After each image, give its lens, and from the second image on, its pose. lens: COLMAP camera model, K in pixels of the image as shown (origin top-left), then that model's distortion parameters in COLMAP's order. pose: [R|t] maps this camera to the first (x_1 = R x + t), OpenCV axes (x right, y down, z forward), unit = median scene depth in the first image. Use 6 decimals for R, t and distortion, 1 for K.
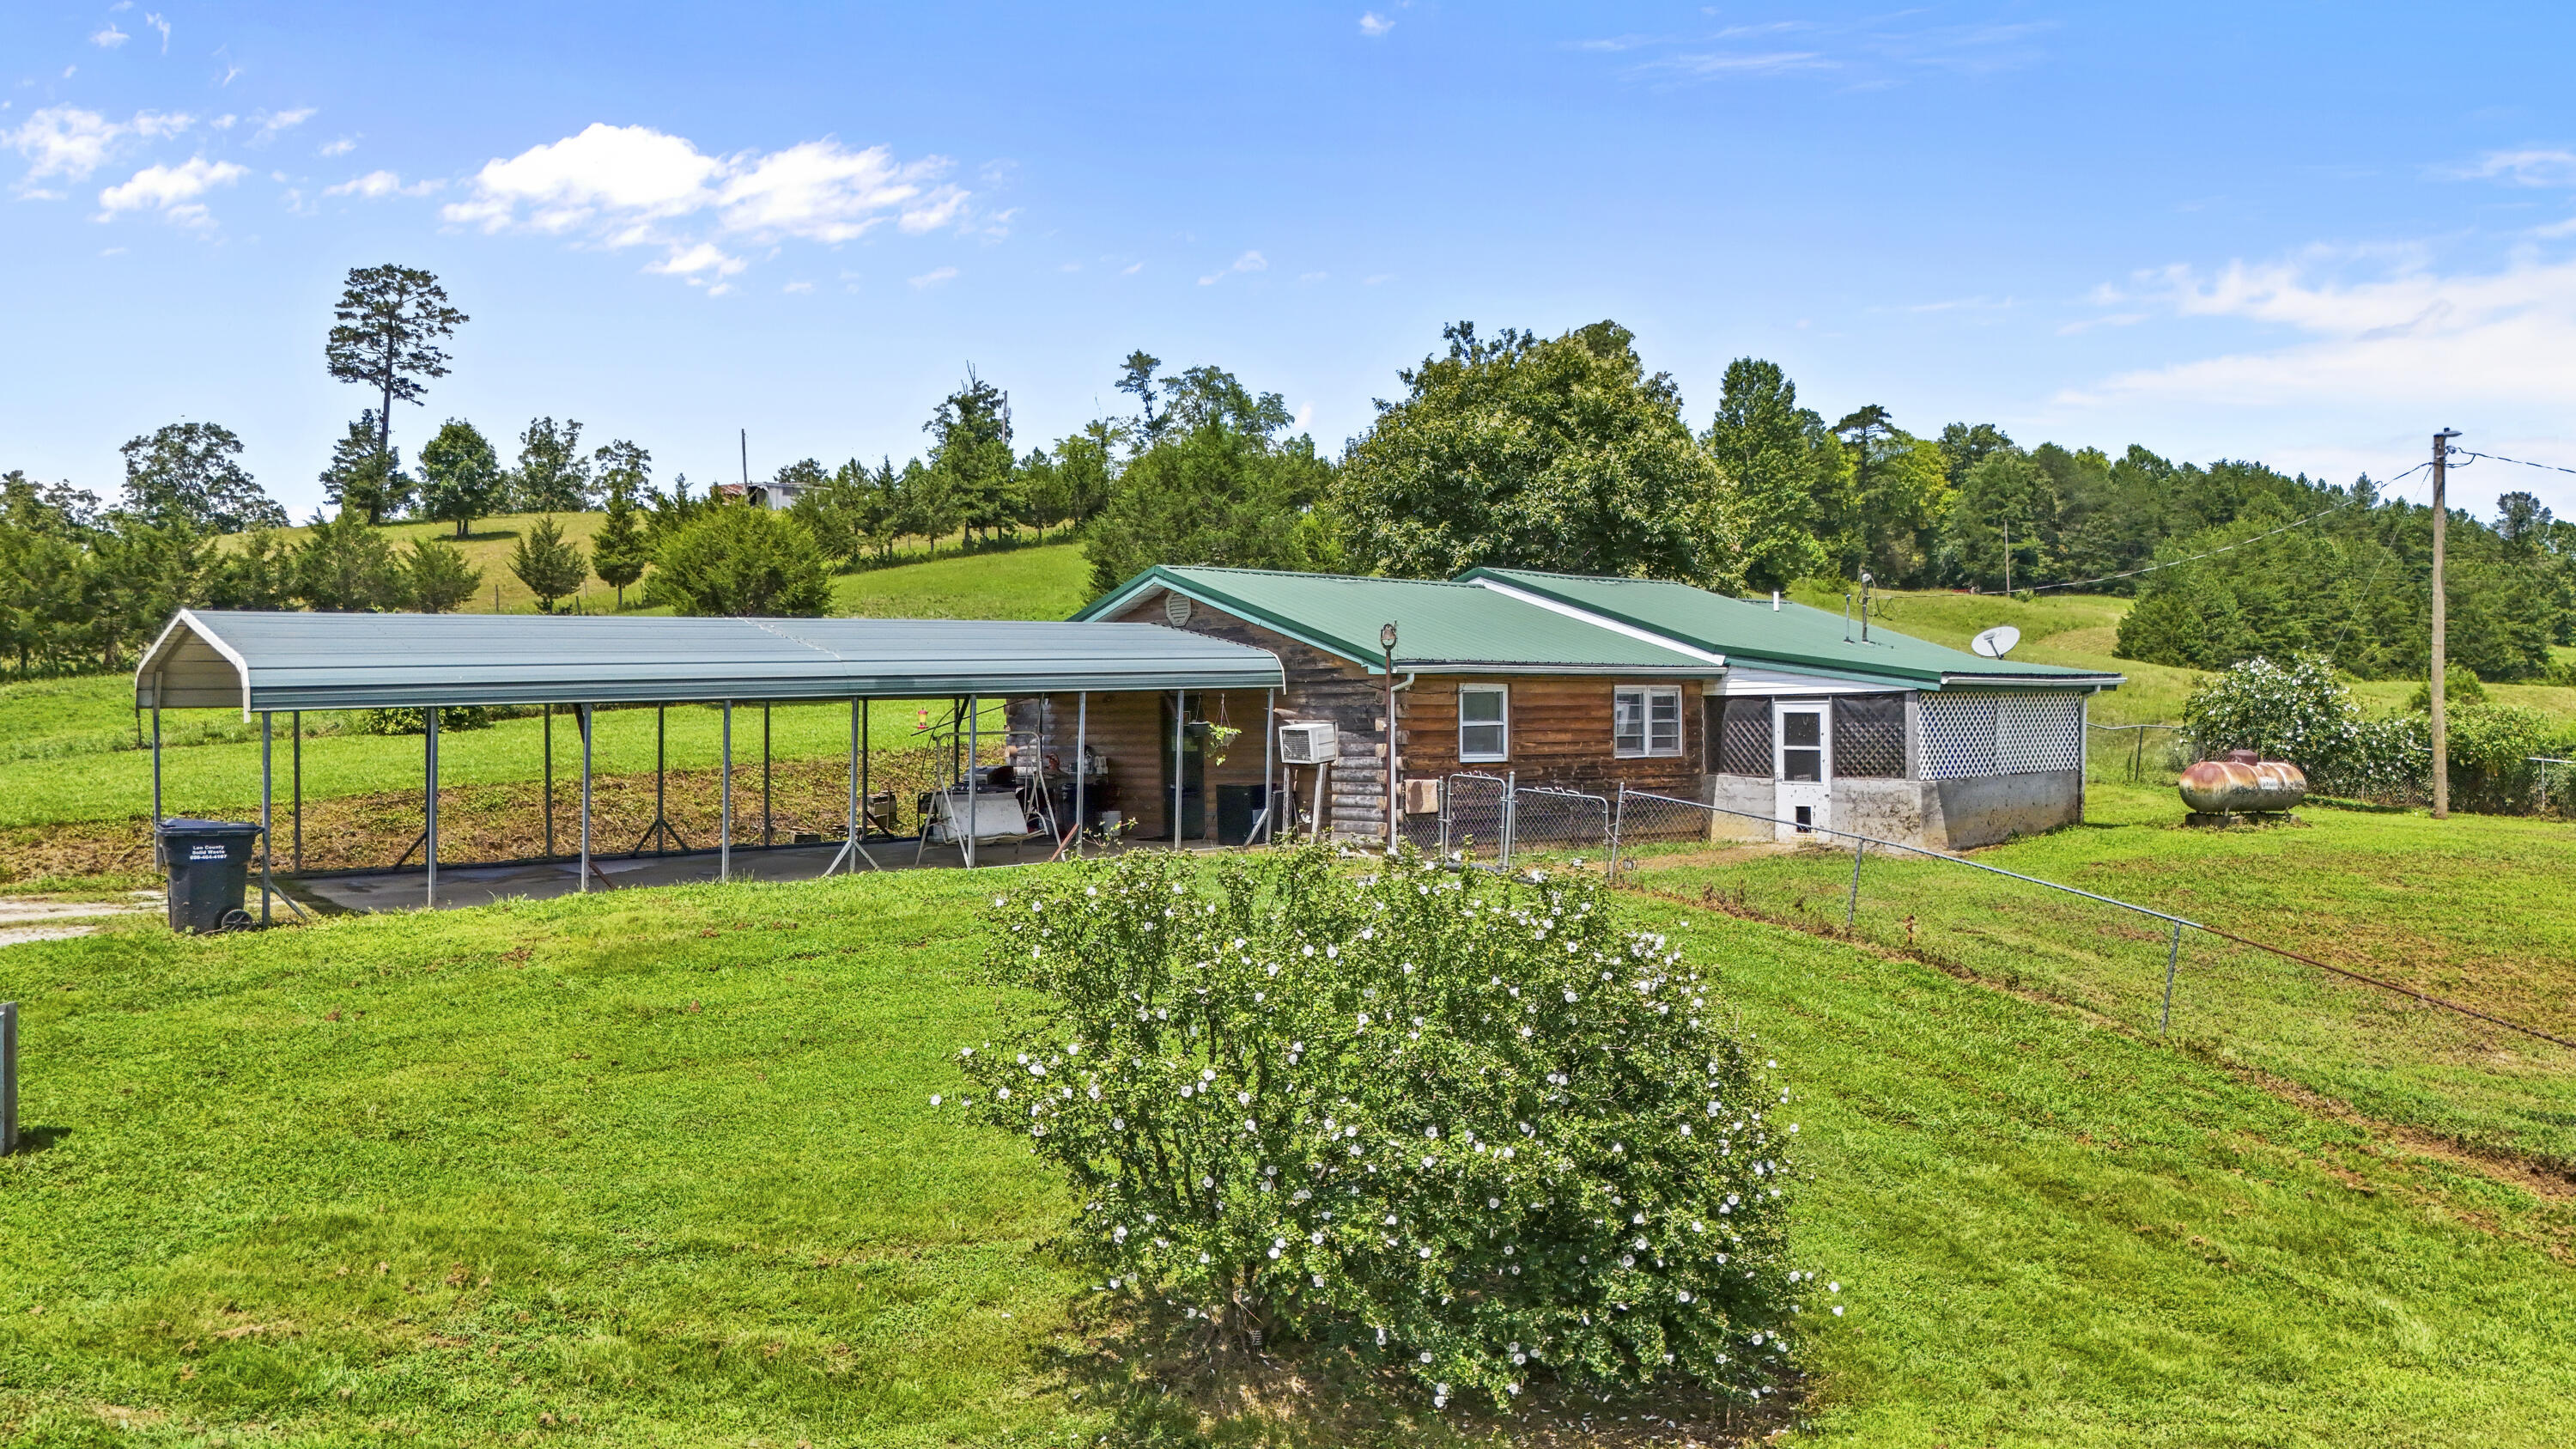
lens RADIAL K [[1880.4, 0, 1283.1], [0, 1880.4, 709.7], [0, 0, 1]] dist [0.100928, -0.150220]
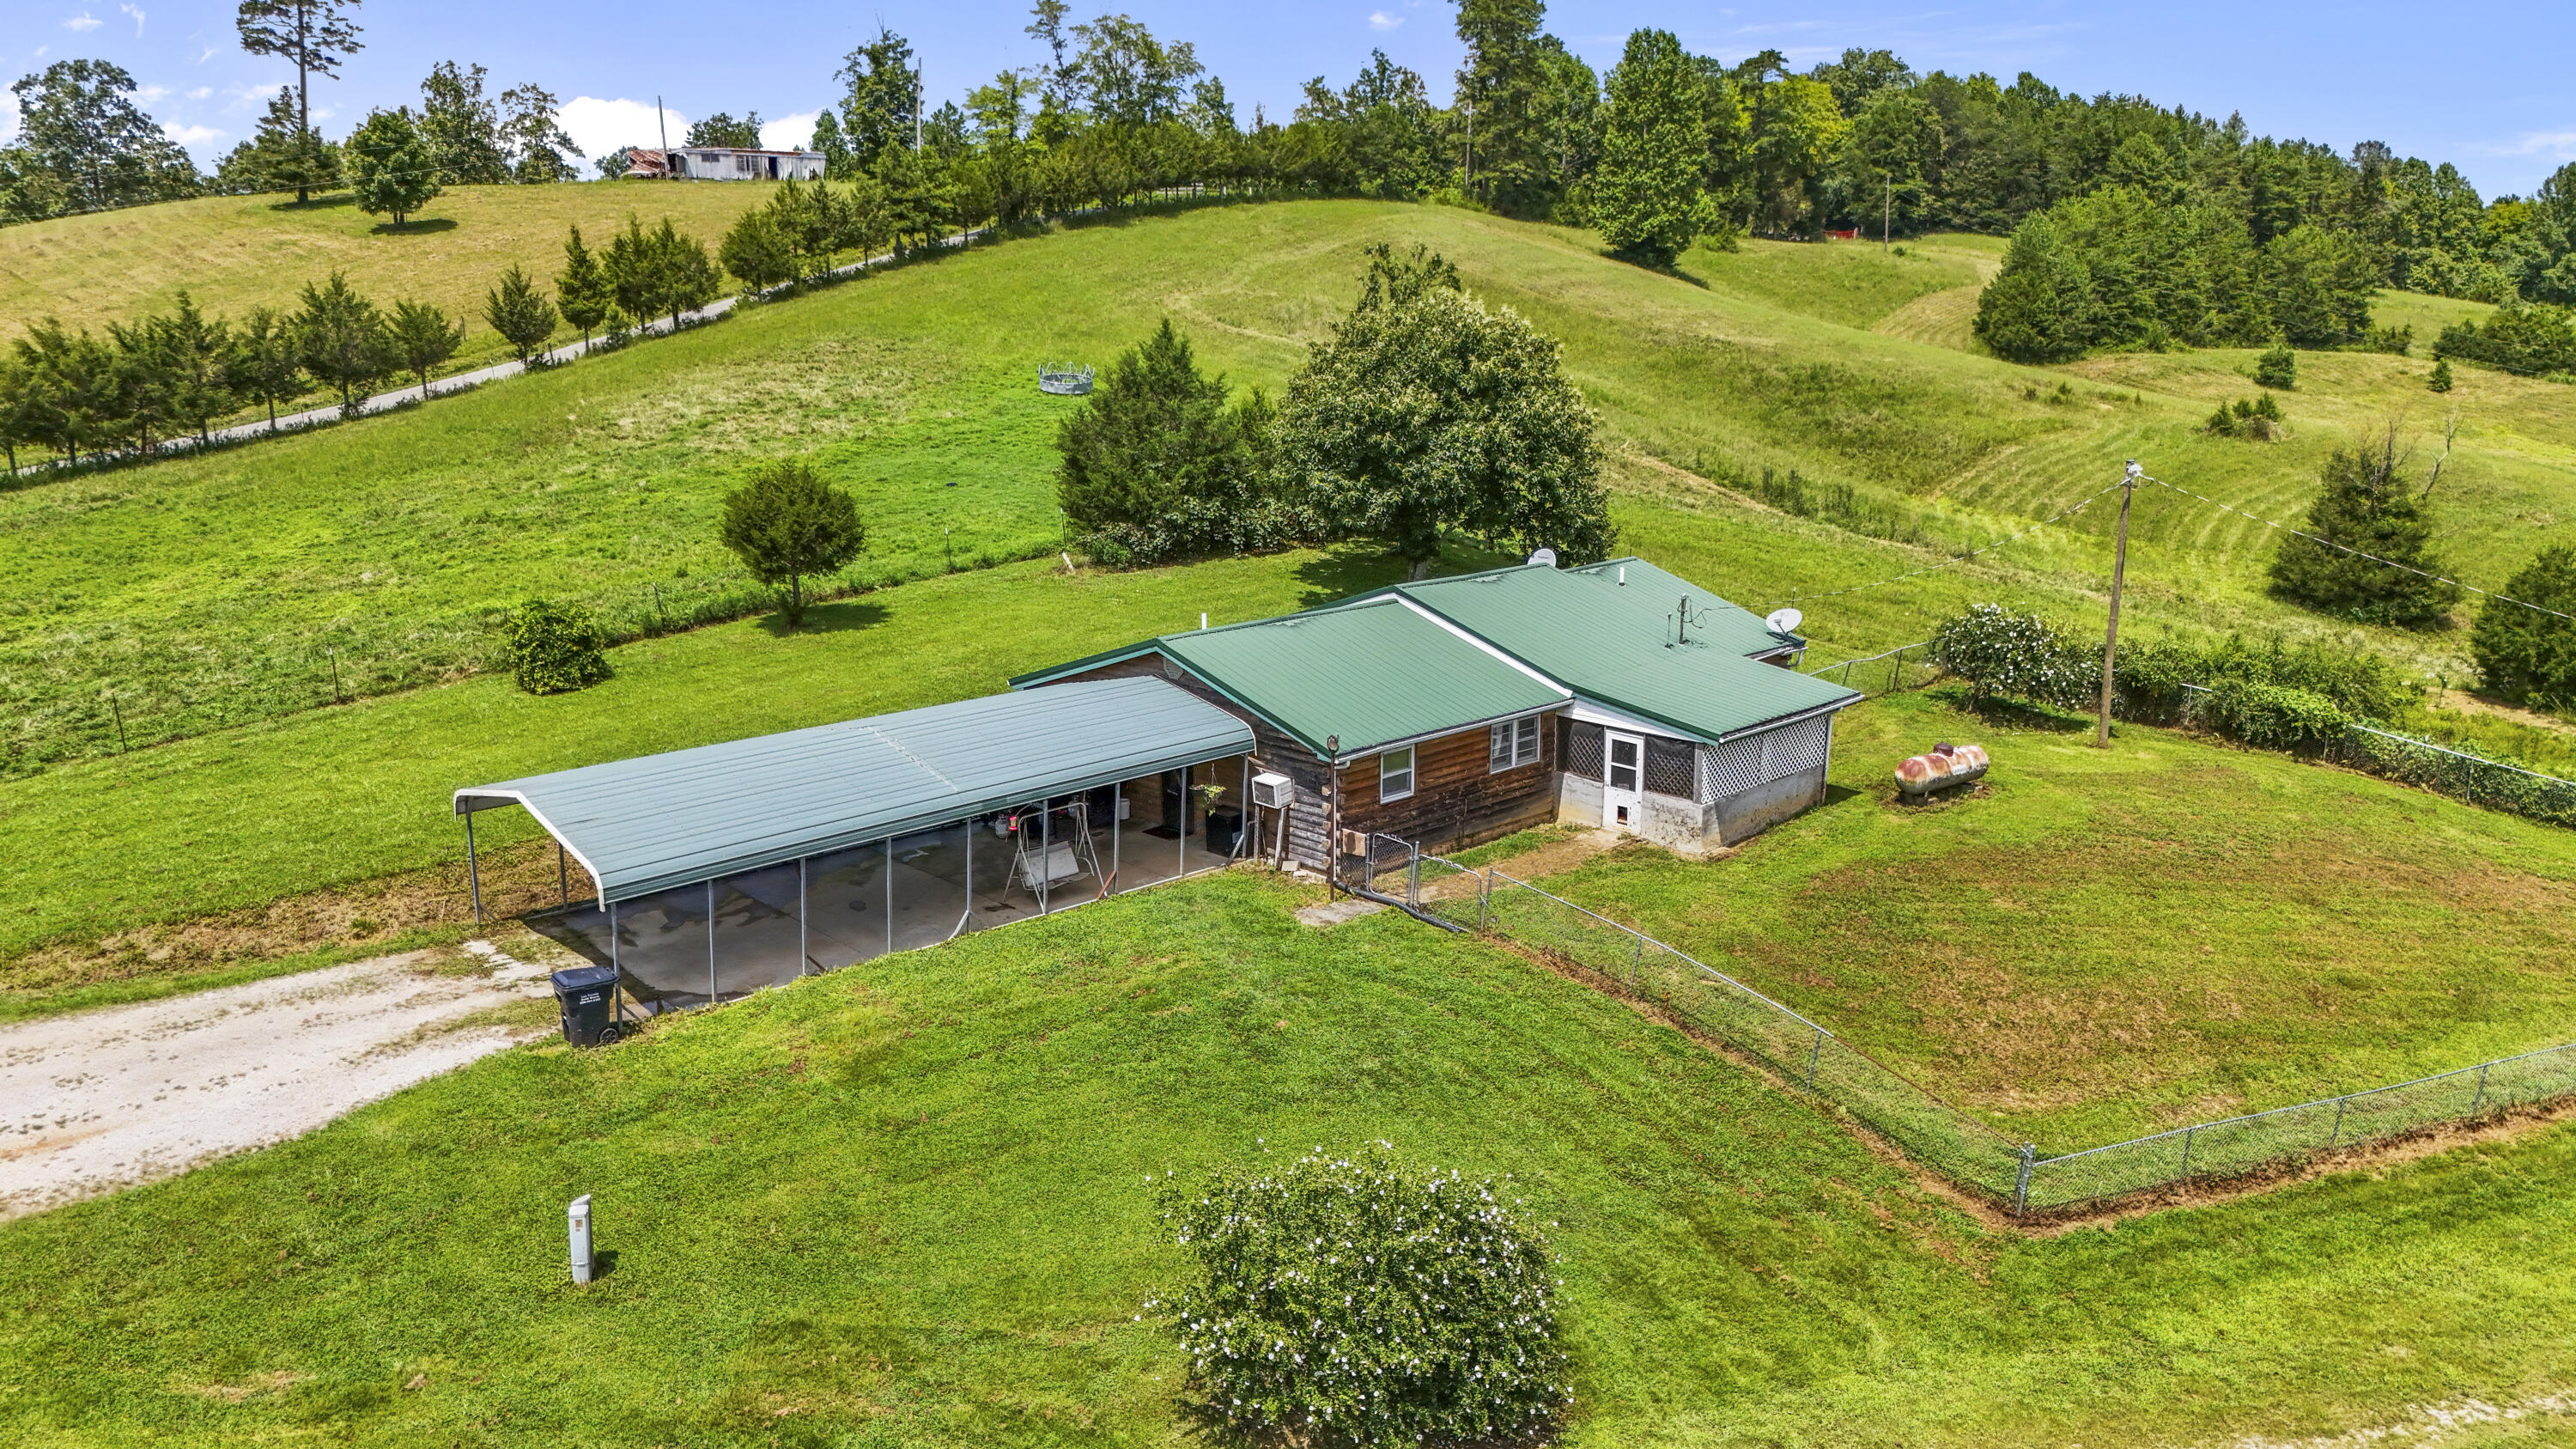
lens RADIAL K [[1864.5, 0, 1273.2], [0, 1864.5, 660.7], [0, 0, 1]] dist [0.098175, -0.121766]
pose [[0.998842, -0.007077, 0.047587, -0.033283], [-0.002890, 0.978510, 0.206179, -0.233156], [-0.048024, -0.206078, 0.977357, -0.217684]]
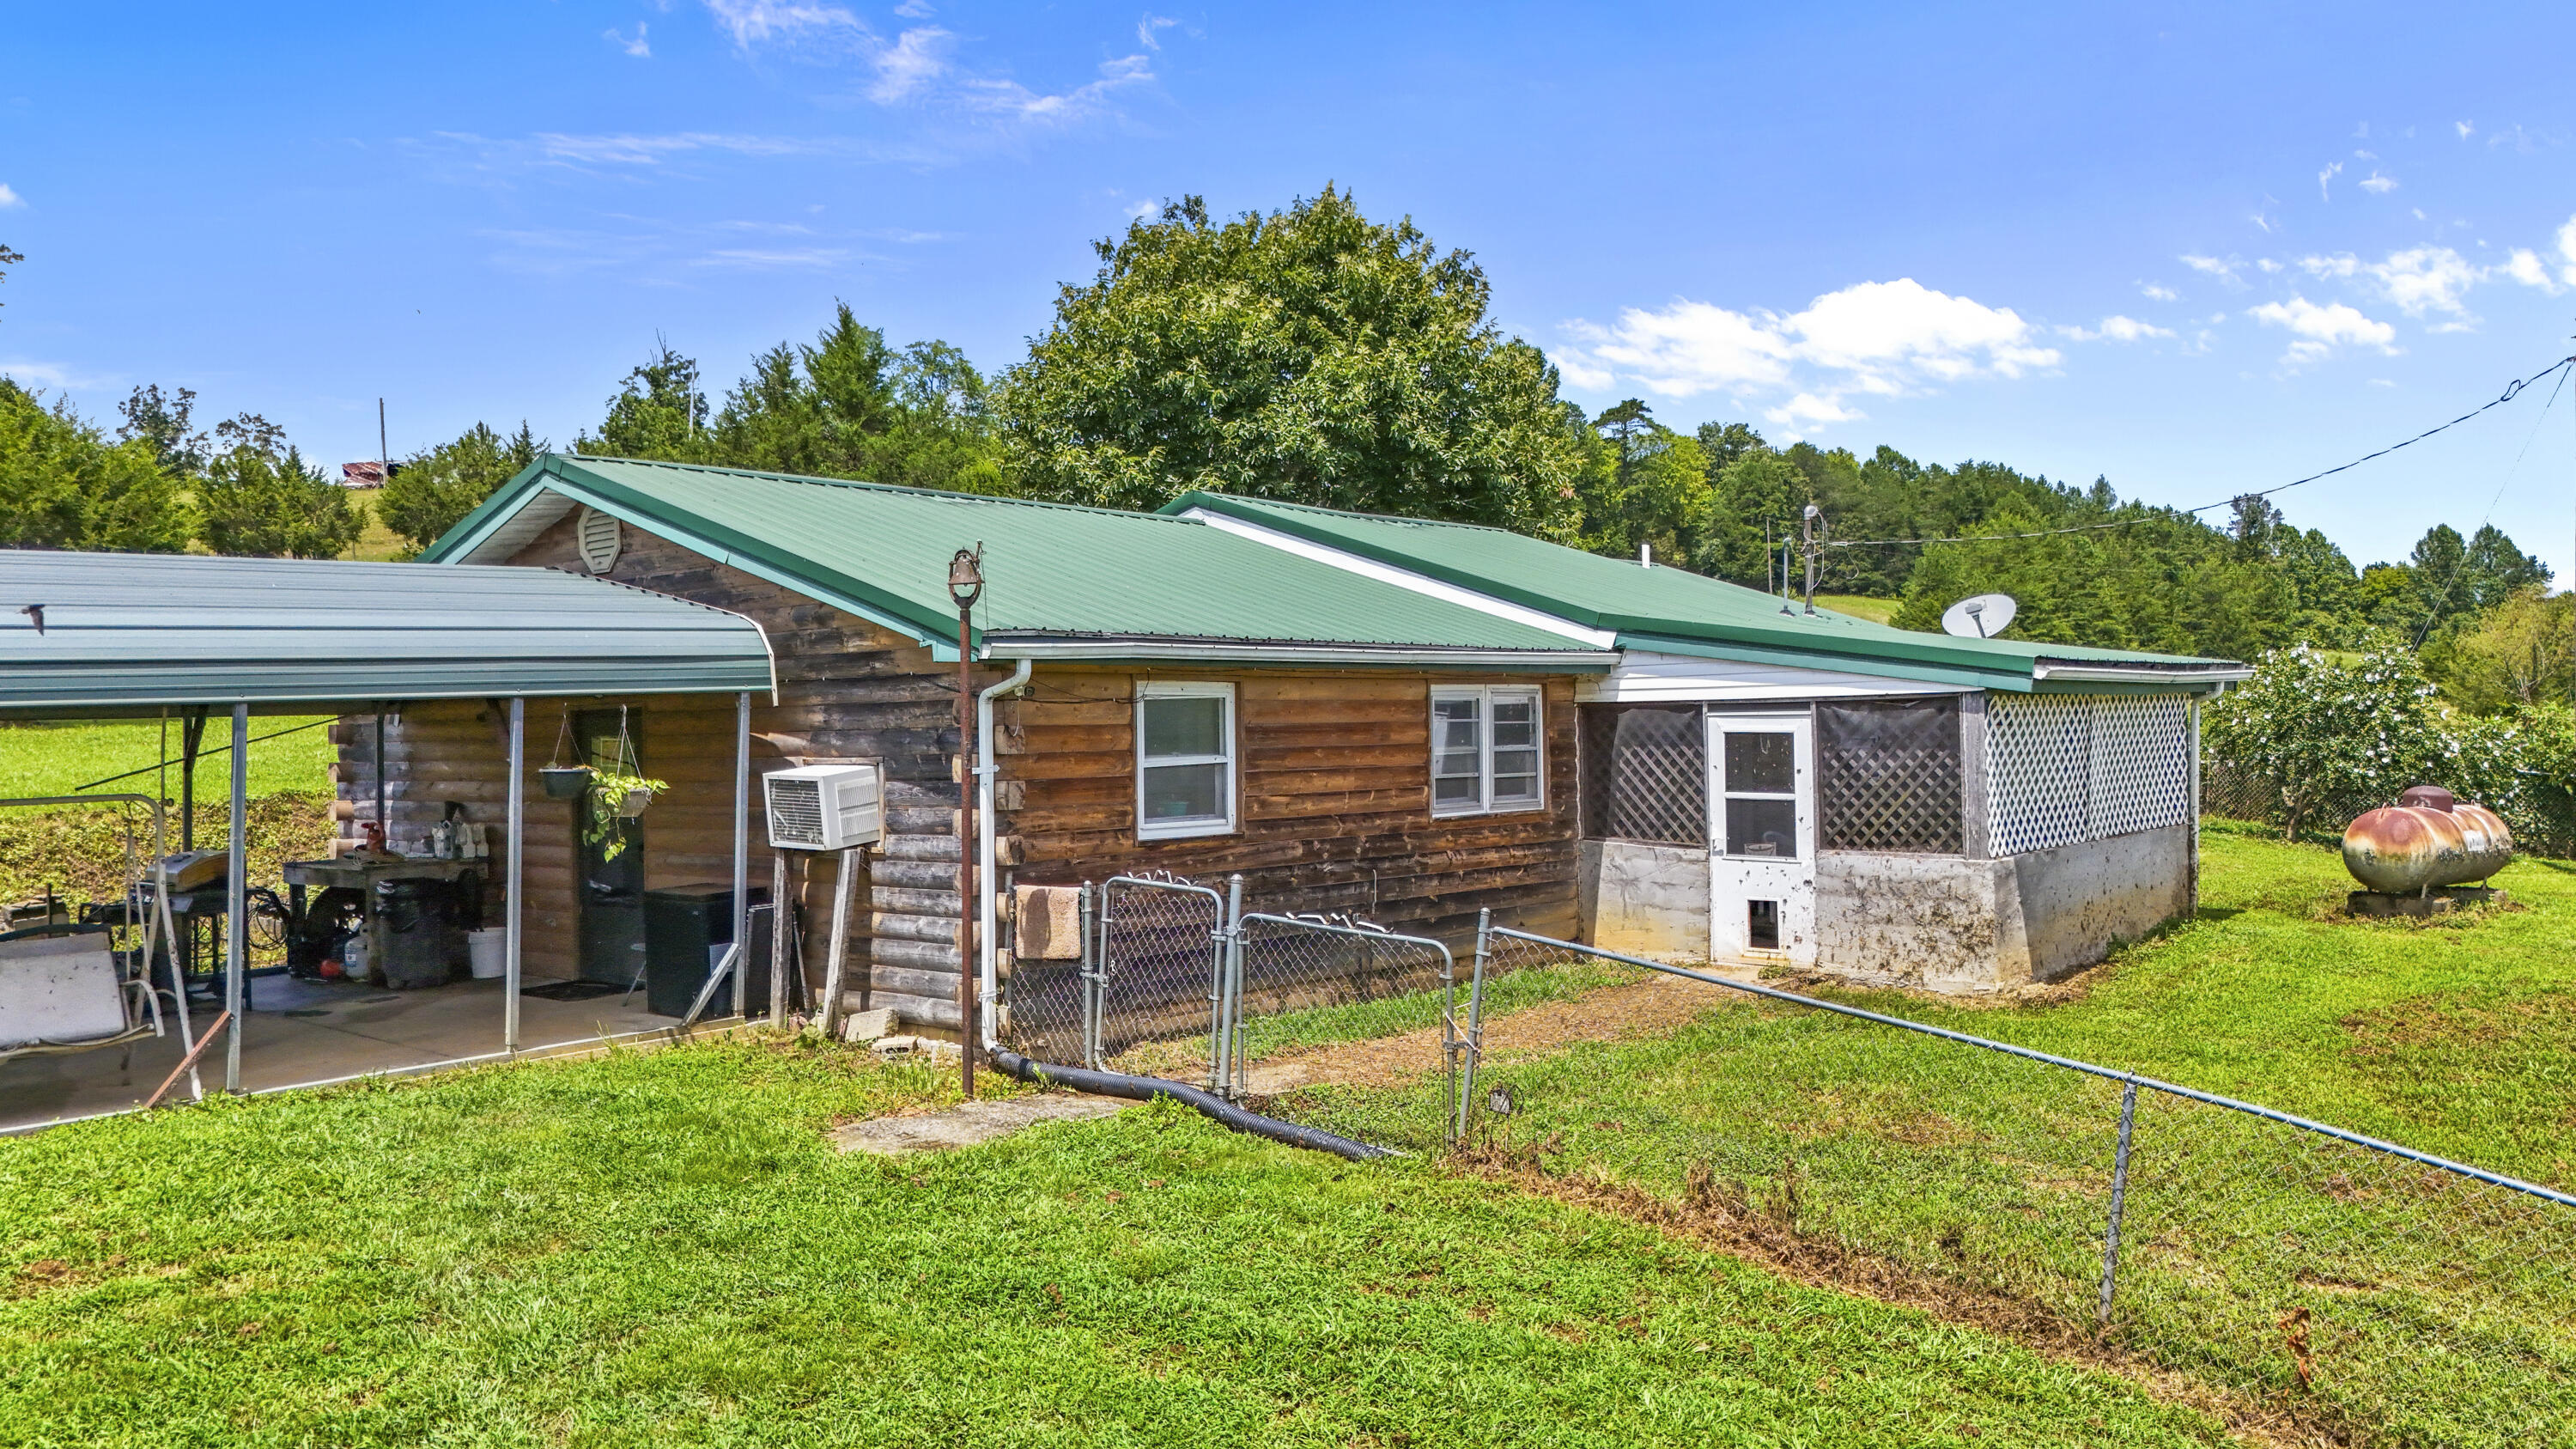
lens RADIAL K [[1880.4, 0, 1283.1], [0, 1880.4, 709.7], [0, 0, 1]] dist [0.100928, -0.150220]
pose [[0.991813, -0.006209, 0.127549, 0.044024], [0.006558, 0.999976, -0.002312, -0.003319], [-0.127532, 0.003130, 0.991830, 0.320757]]
